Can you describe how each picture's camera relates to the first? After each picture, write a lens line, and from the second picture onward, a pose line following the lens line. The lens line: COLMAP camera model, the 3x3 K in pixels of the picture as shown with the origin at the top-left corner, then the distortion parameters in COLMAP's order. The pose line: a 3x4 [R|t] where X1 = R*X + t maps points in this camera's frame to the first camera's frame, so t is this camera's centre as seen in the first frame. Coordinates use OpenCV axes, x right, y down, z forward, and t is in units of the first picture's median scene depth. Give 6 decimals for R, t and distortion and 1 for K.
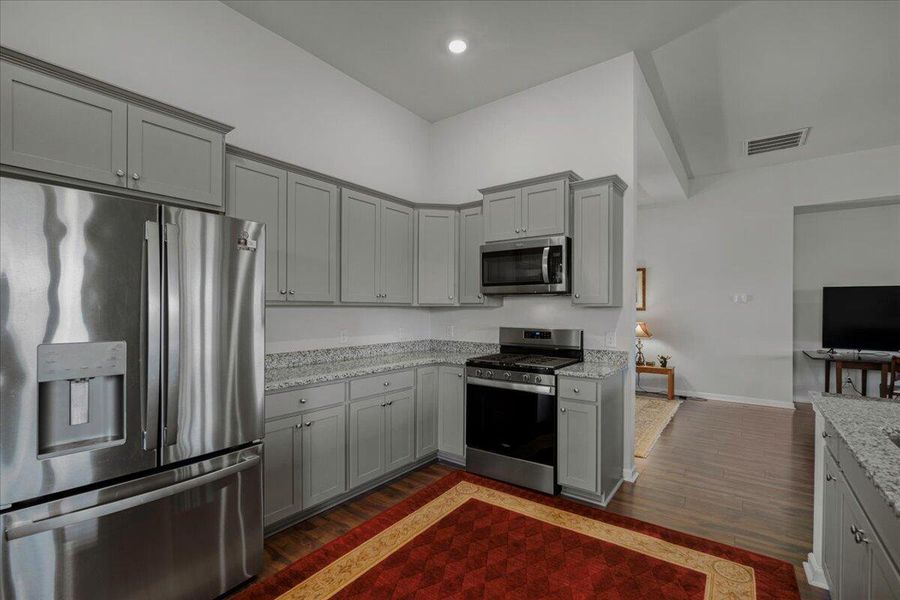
lens RADIAL K [[390.8, 0, 450.2], [0, 390.8, 303.7], [0, 0, 1]] dist [0.000278, 0.000139]
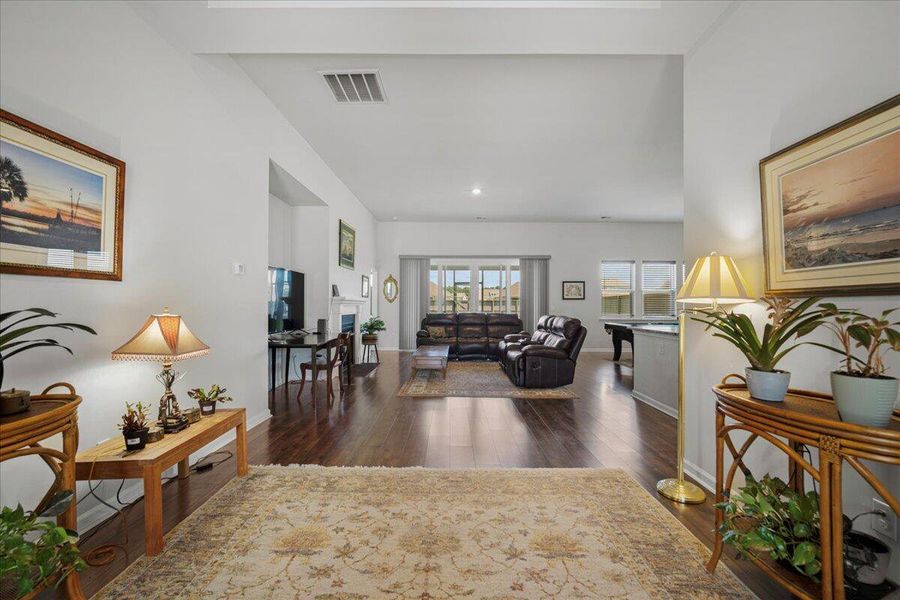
lens RADIAL K [[390.8, 0, 448.5], [0, 390.8, 300.3], [0, 0, 1]] dist [0.000278, 0.000139]
pose [[-0.593607, 0.007961, 0.804716, 0.037523], [-0.010048, 0.999800, -0.017304, 0.037471], [-0.804693, -0.018358, -0.593408, 0.972207]]
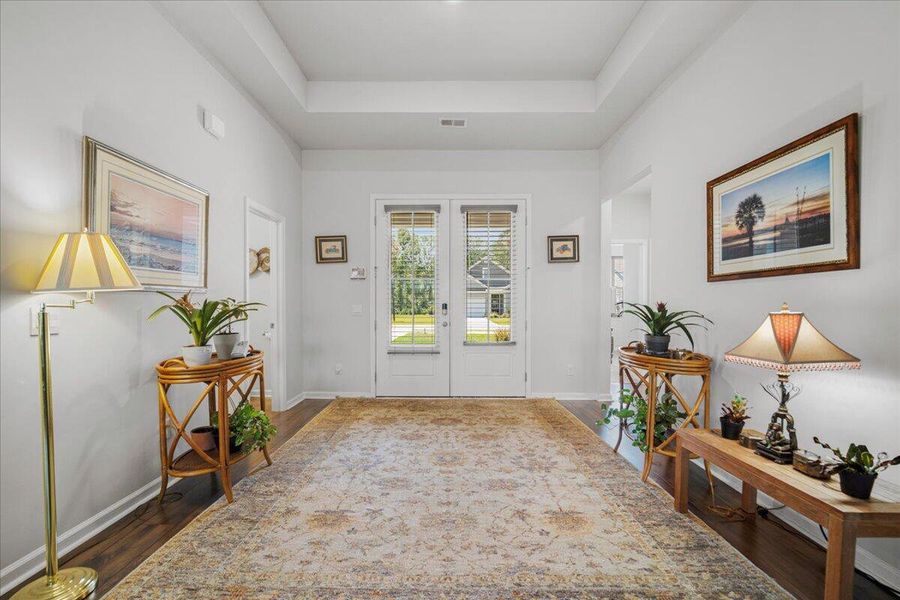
lens RADIAL K [[390.8, 0, 452.1], [0, 390.8, 302.6], [0, 0, 1]] dist [0.000278, 0.000139]
pose [[0.606094, -0.000859, -0.795392, 0.548254], [0.004904, 0.999984, 0.002657, 0.038476], [0.795378, -0.005511, 0.606089, 0.610240]]
